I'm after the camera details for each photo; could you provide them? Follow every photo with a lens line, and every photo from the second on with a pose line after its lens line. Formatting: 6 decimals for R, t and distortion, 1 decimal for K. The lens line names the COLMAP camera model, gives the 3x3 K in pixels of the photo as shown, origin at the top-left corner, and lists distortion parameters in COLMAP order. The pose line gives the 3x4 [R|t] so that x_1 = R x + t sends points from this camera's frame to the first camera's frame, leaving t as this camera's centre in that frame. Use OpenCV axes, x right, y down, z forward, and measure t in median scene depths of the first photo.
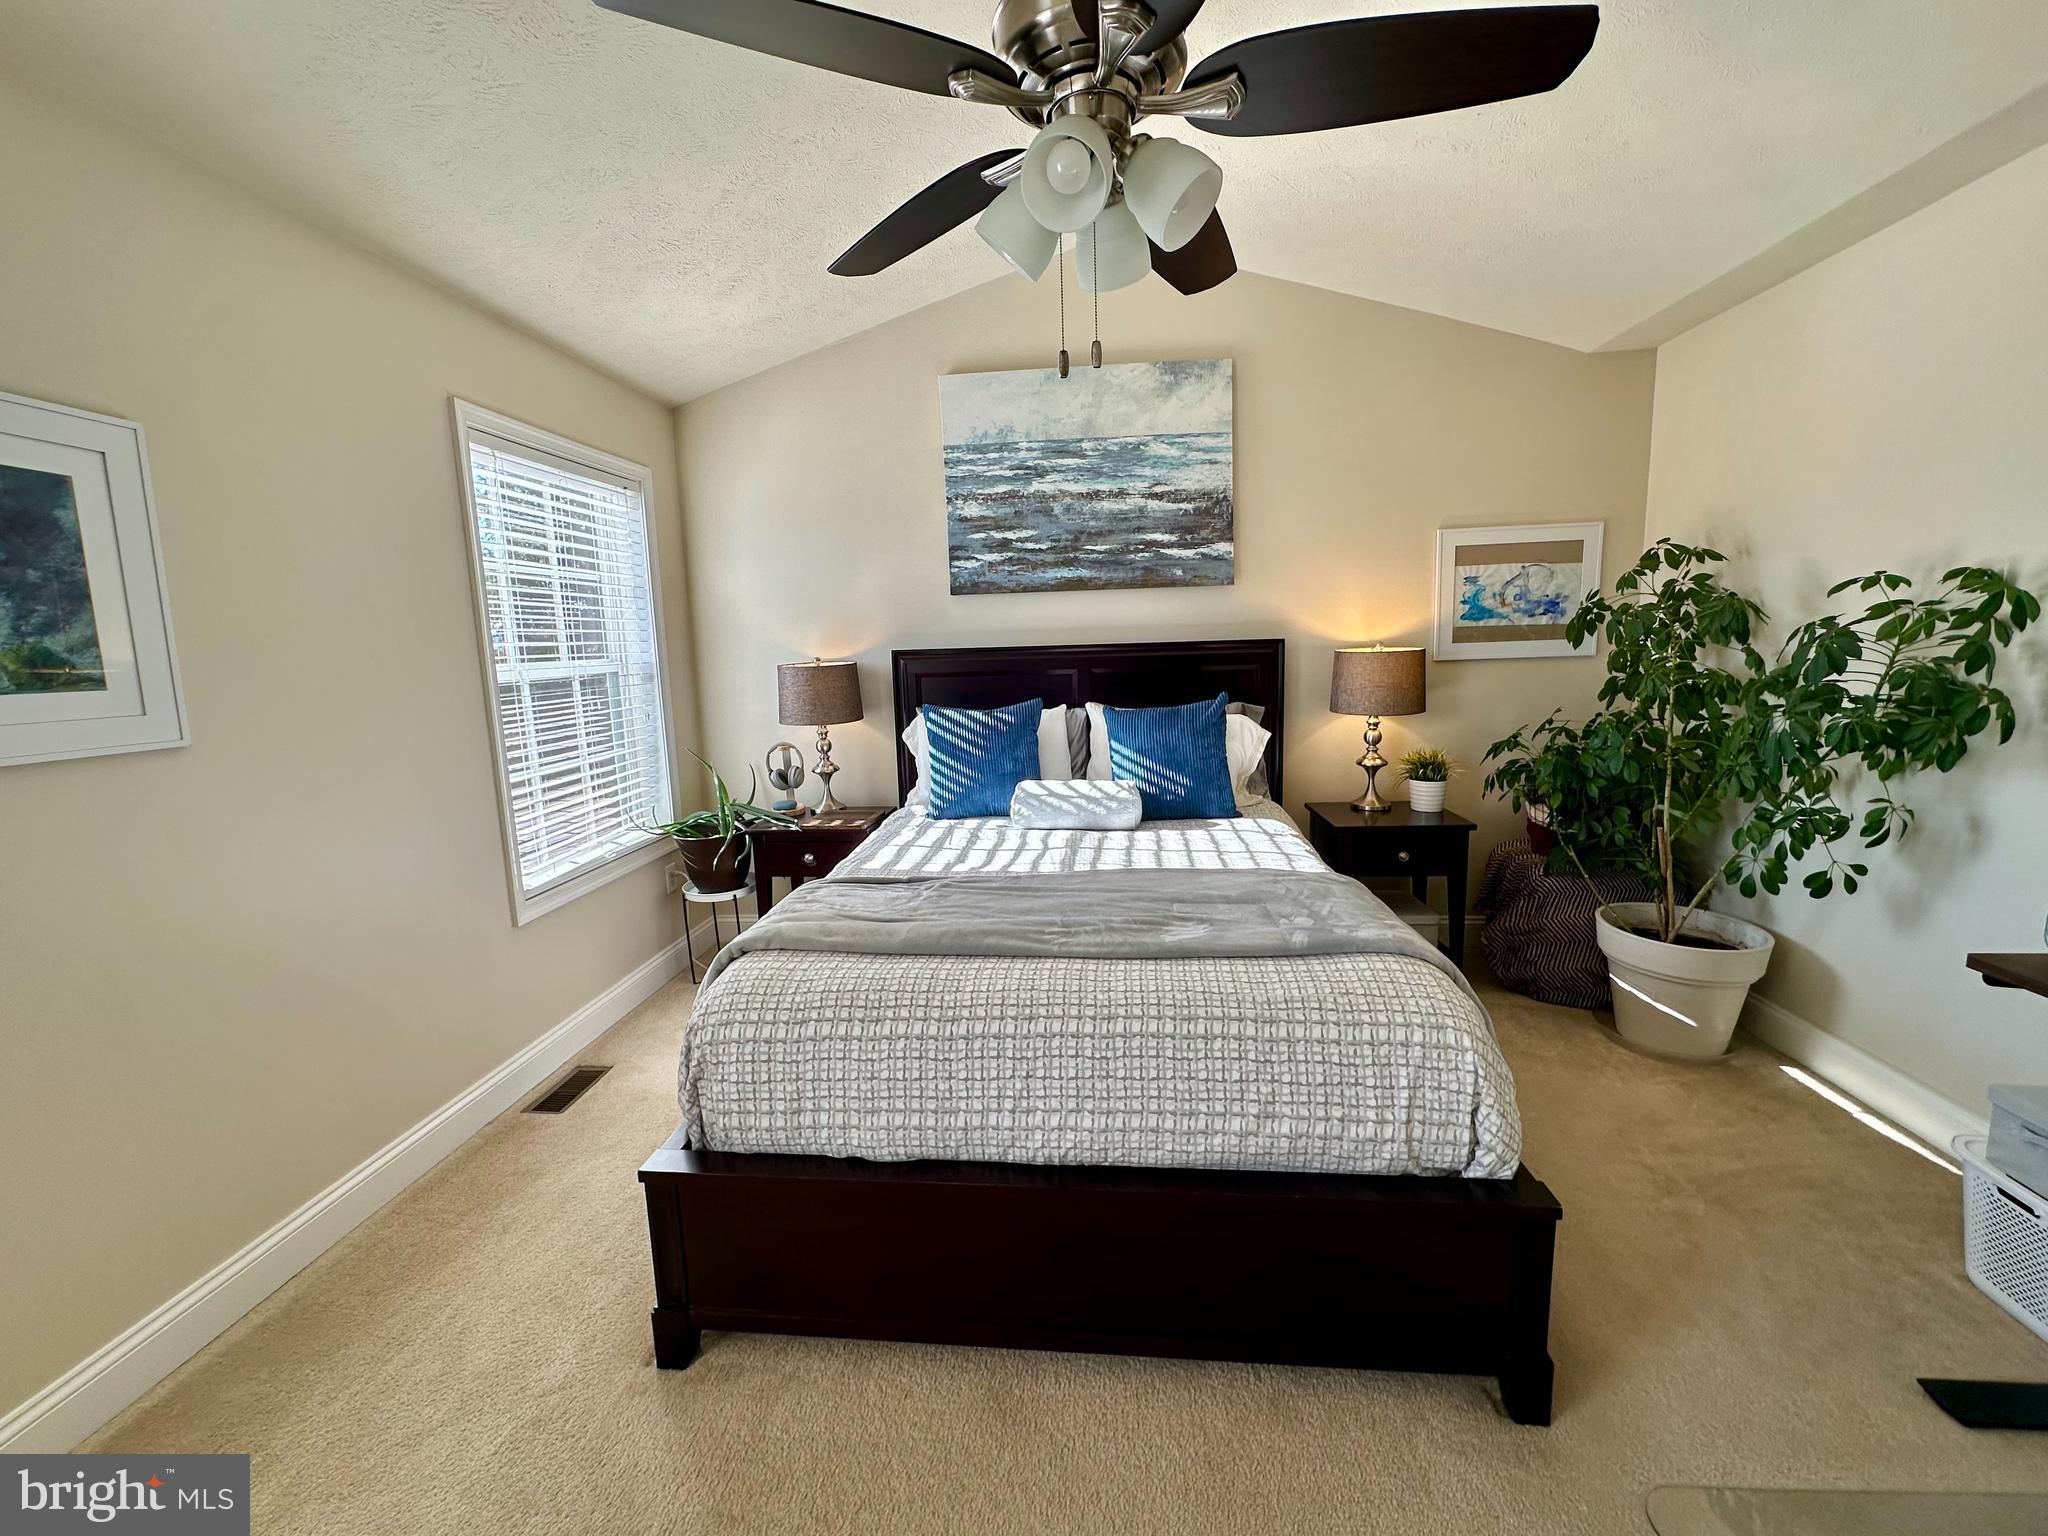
lens RADIAL K [[822.1, 0, 1023.3], [0, 822.1, 753.1], [0, 0, 1]] dist [-0.006801, 0.002122]
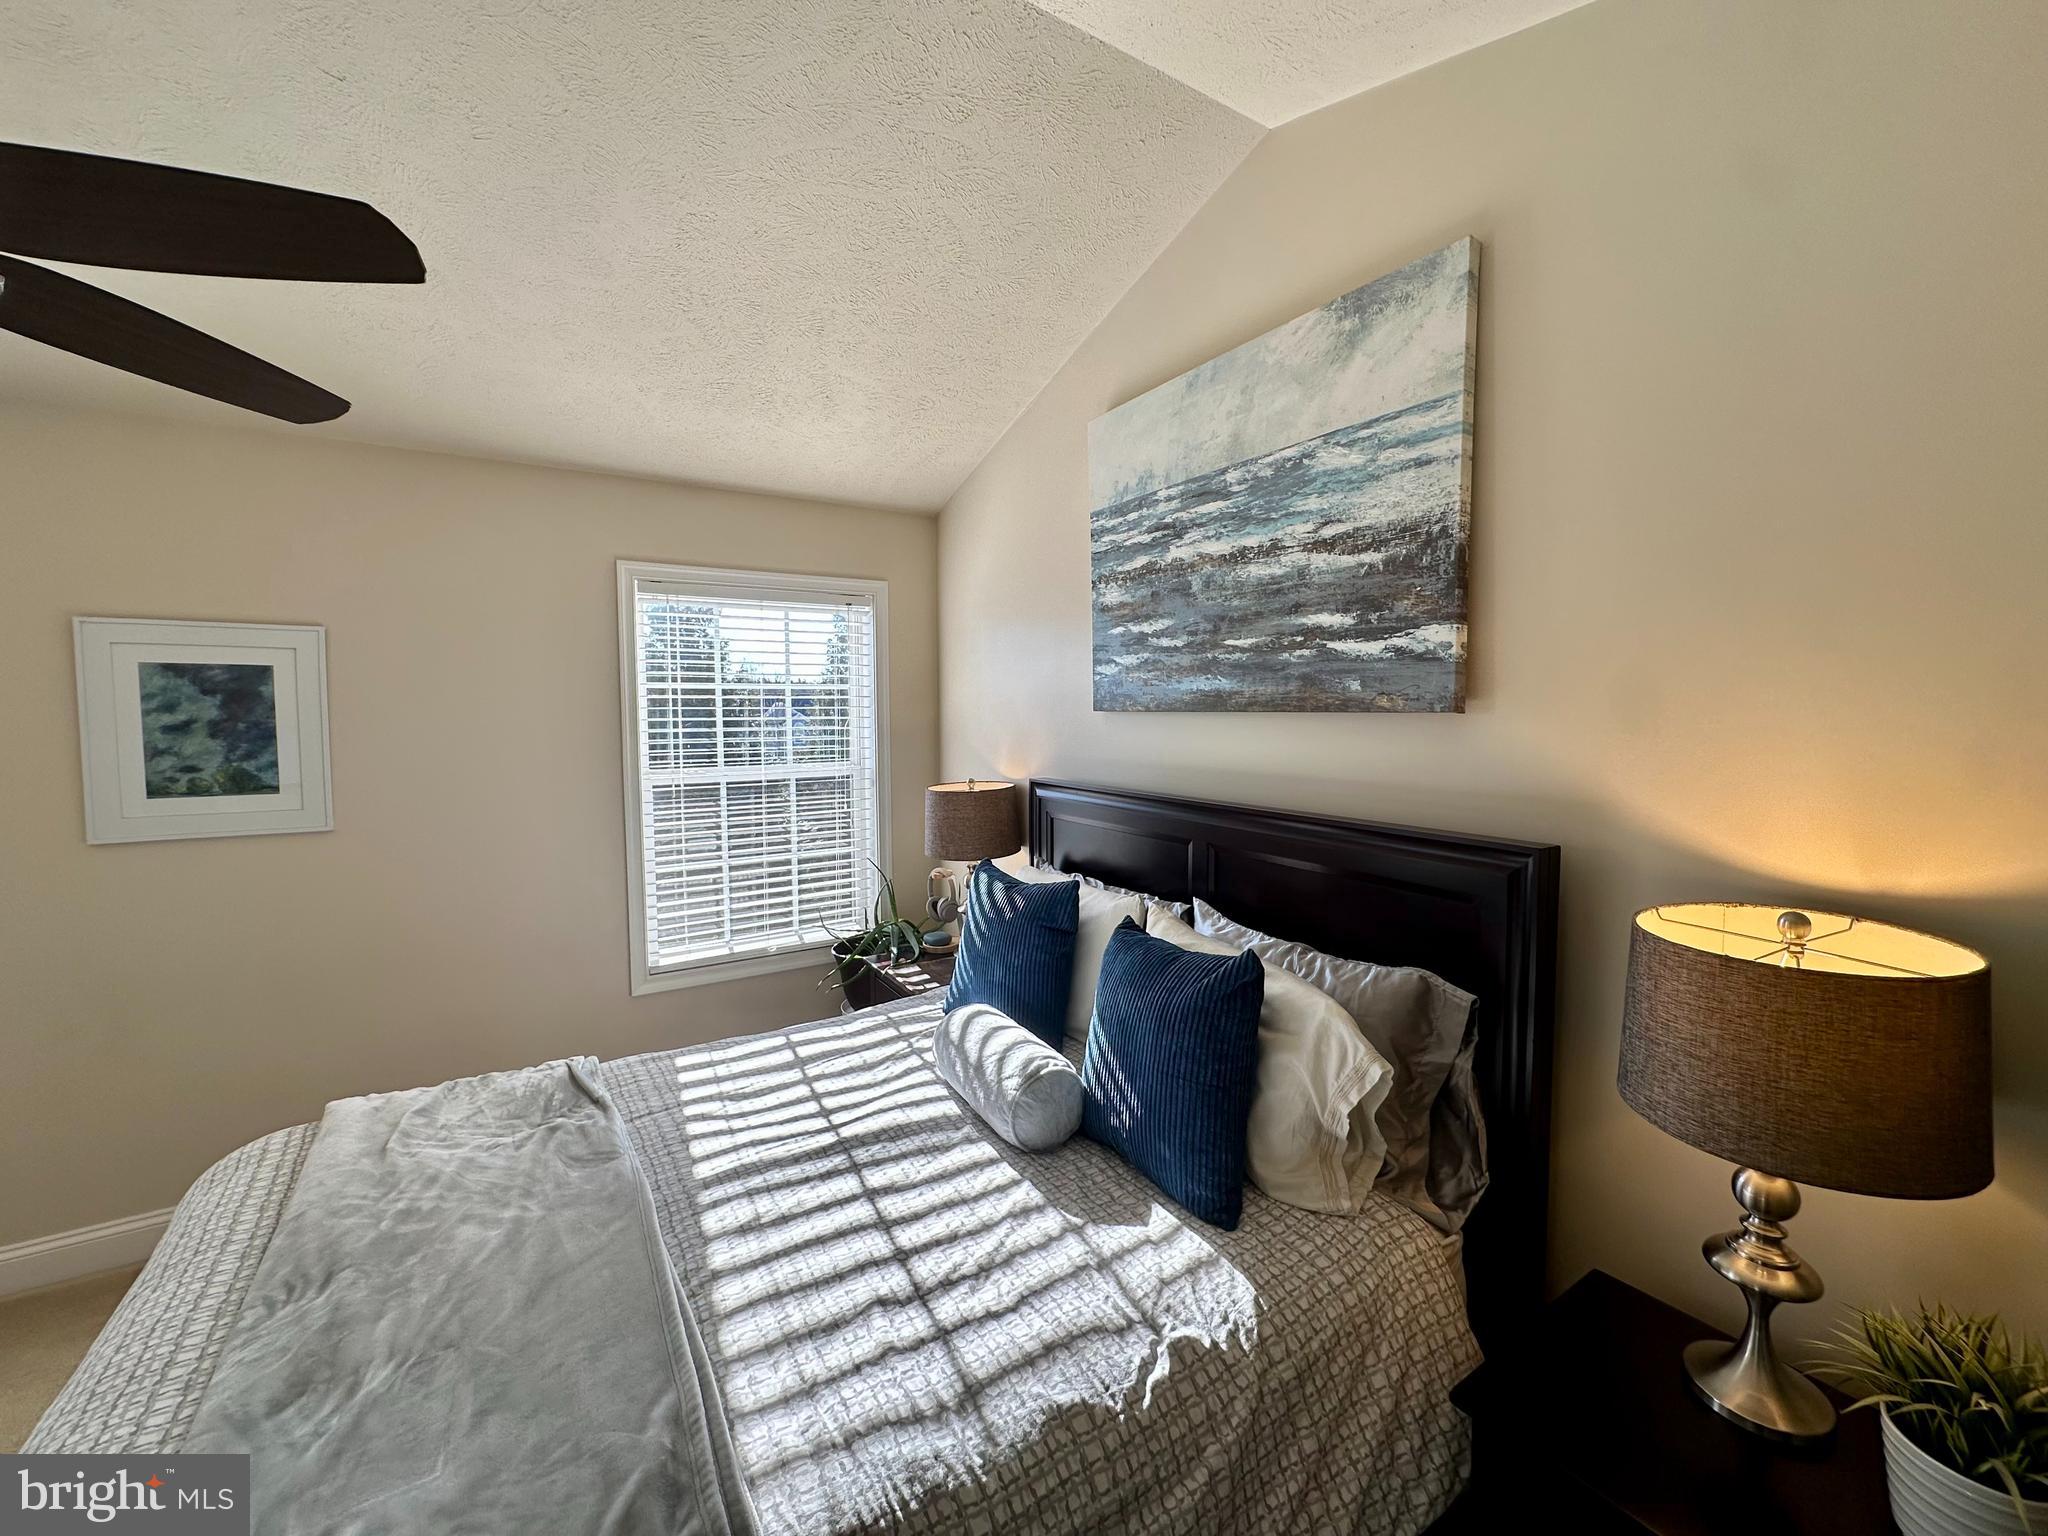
lens RADIAL K [[818.1, 0, 1022.4], [0, 818.1, 752.6], [0, 0, 1]] dist [-0.002232, 0.000222]
pose [[0.607009, 0.072101, -0.791417, 0.474113], [-0.122518, 0.992460, -0.003553, -0.151162], [0.785194, 0.099119, 0.611266, 0.528258]]
